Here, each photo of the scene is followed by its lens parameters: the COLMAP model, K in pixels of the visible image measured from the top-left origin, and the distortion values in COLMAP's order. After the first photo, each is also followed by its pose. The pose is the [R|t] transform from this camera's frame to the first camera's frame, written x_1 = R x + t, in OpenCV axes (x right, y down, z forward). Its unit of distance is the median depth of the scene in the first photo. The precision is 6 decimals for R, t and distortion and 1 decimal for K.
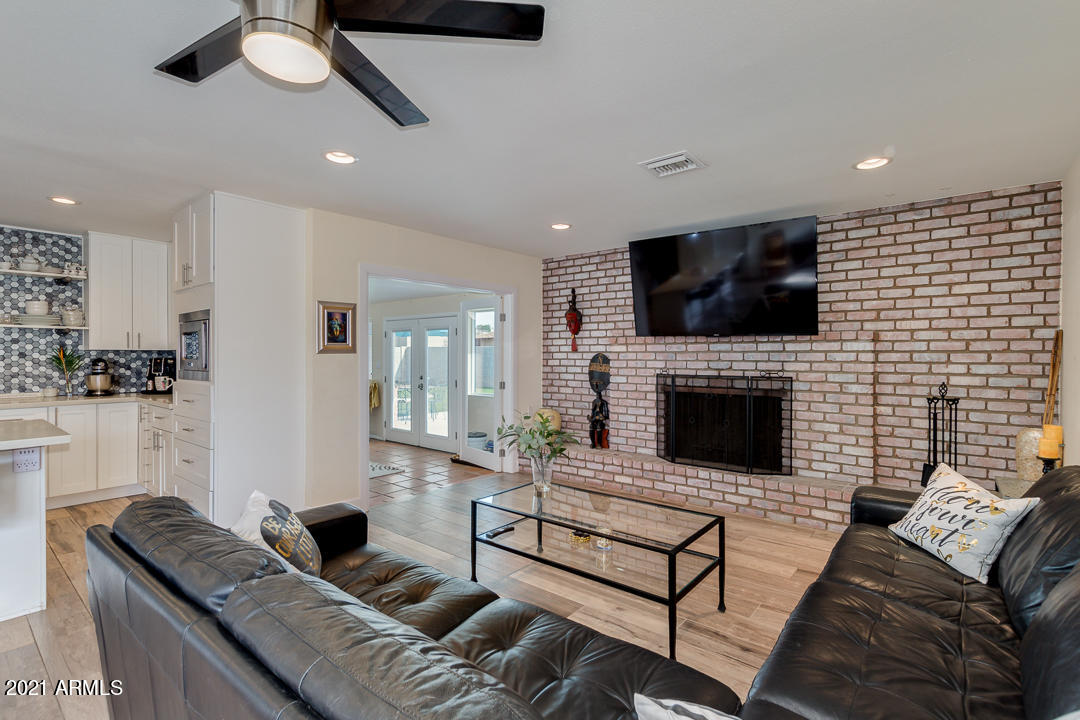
lens RADIAL K [[510.5, 0, 581.2], [0, 510.5, 358.6], [0, 0, 1]] dist [0.000038, -0.000814]
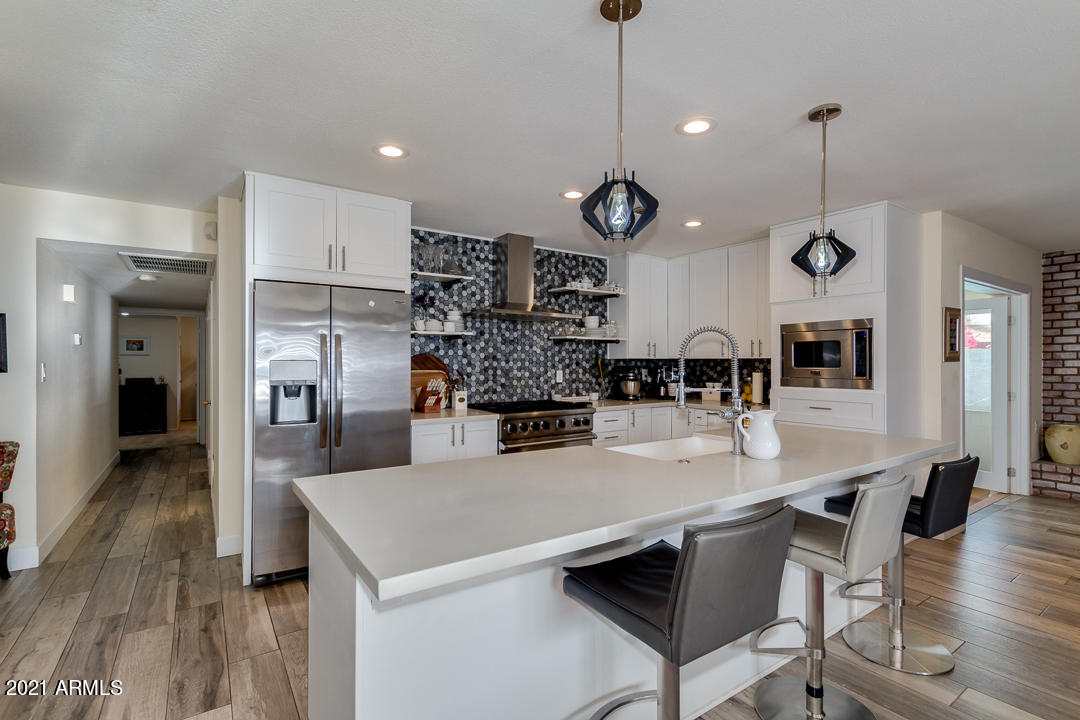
lens RADIAL K [[521.9, 0, 543.0], [0, 521.9, 362.0], [0, 0, 1]] dist [-0.002984, -0.000641]
pose [[0.952090, -0.001833, -0.305812, -0.799363], [-0.000378, 0.999974, -0.007173, -0.001771], [0.305817, 0.006945, 0.952065, -0.140103]]
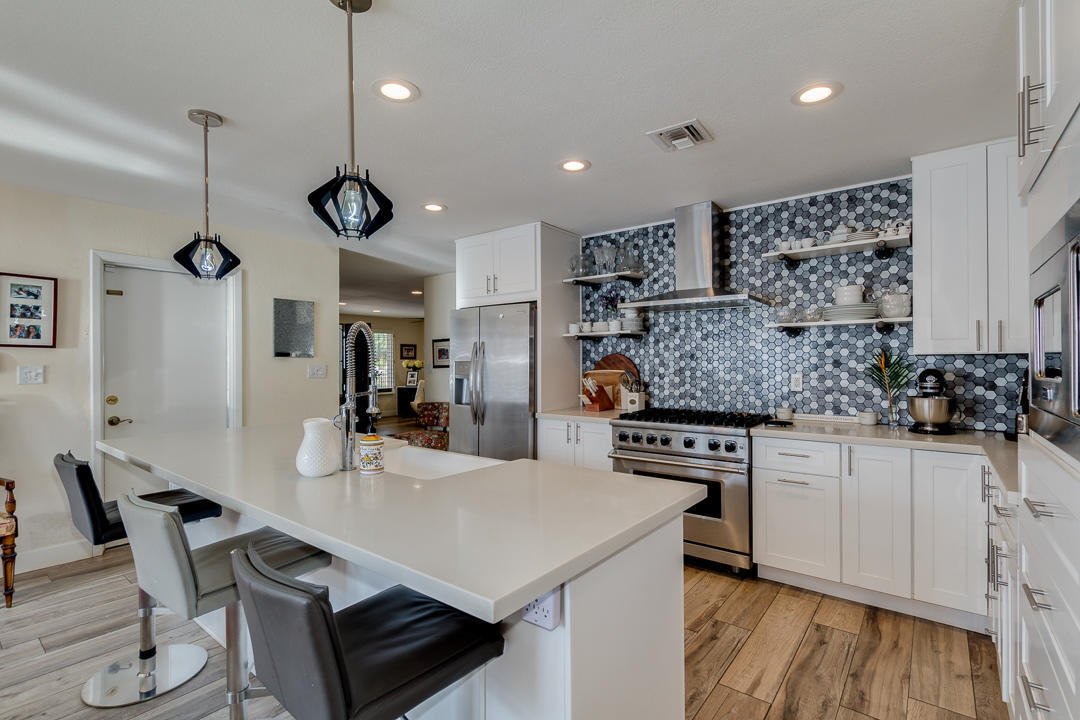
lens RADIAL K [[495.5, 0, 503.1], [0, 495.5, 360.8], [0, 0, 1]] dist [0.000292, -0.000365]
pose [[-0.047416, -0.000778, -0.998875, -0.359314], [0.000234, 1.000000, -0.000790, -0.010010], [0.998875, -0.000271, -0.047416, 0.548341]]
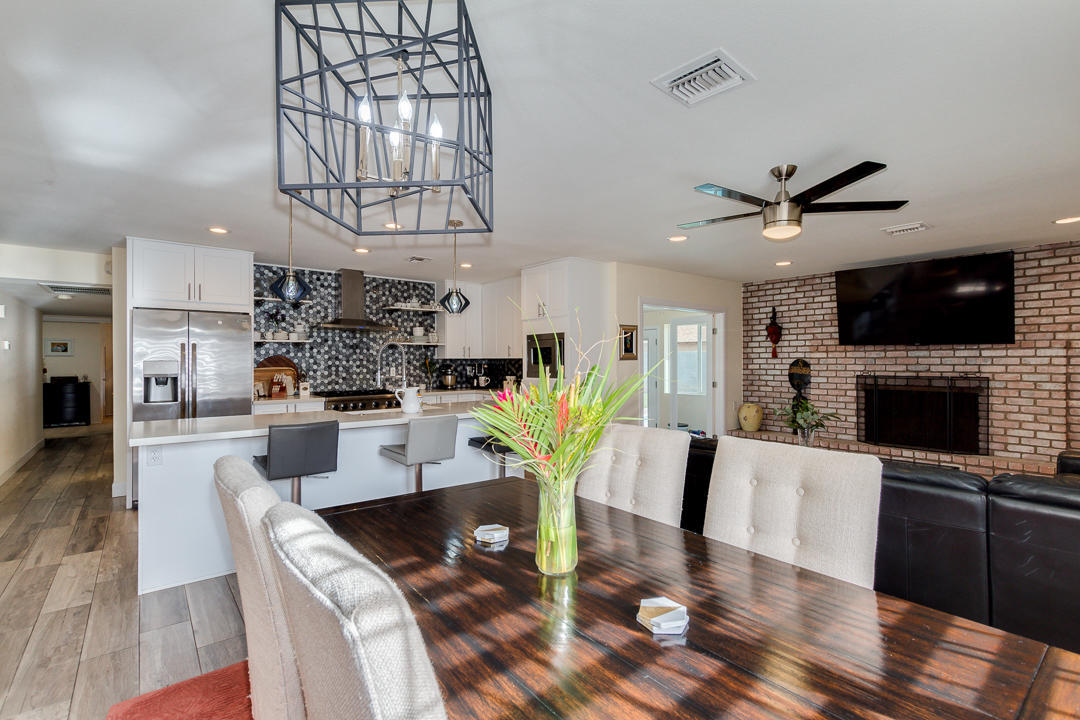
lens RADIAL K [[522.3, 0, 555.2], [0, 522.3, 363.3], [0, 0, 1]] dist [0.000386, -0.005771]
pose [[0.975483, -0.003735, -0.220045, -0.311720], [0.003302, 0.999992, -0.002335, 0.001227], [0.220052, 0.001551, 0.975487, -0.438520]]
